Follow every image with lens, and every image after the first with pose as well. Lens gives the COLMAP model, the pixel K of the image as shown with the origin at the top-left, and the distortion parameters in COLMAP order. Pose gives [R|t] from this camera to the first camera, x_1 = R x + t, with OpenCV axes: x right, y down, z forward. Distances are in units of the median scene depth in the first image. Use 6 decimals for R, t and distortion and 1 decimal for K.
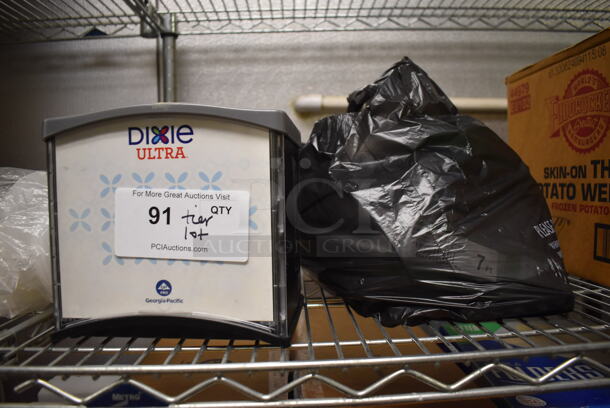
lens RADIAL K [[472.7, 0, 305.0], [0, 472.7, 204.0], [0, 0, 1]] dist [-0.091715, -0.001198]
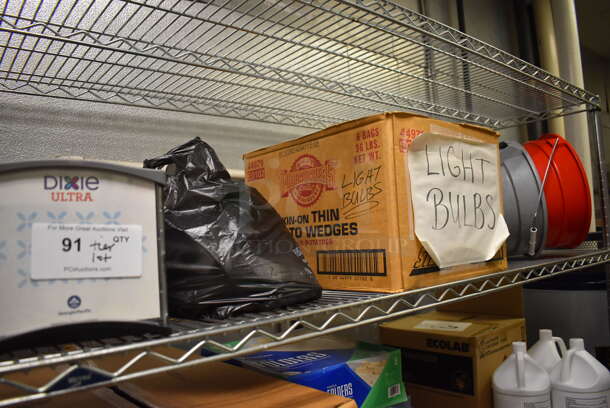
lens RADIAL K [[472.7, 0, 305.0], [0, 472.7, 204.0], [0, 0, 1]] dist [-0.091715, -0.001198]
pose [[0.787946, 0.021812, 0.615358, -0.528436], [0.064933, 0.990856, -0.118267, 0.094712], [-0.612312, 0.133145, 0.779325, -0.355710]]
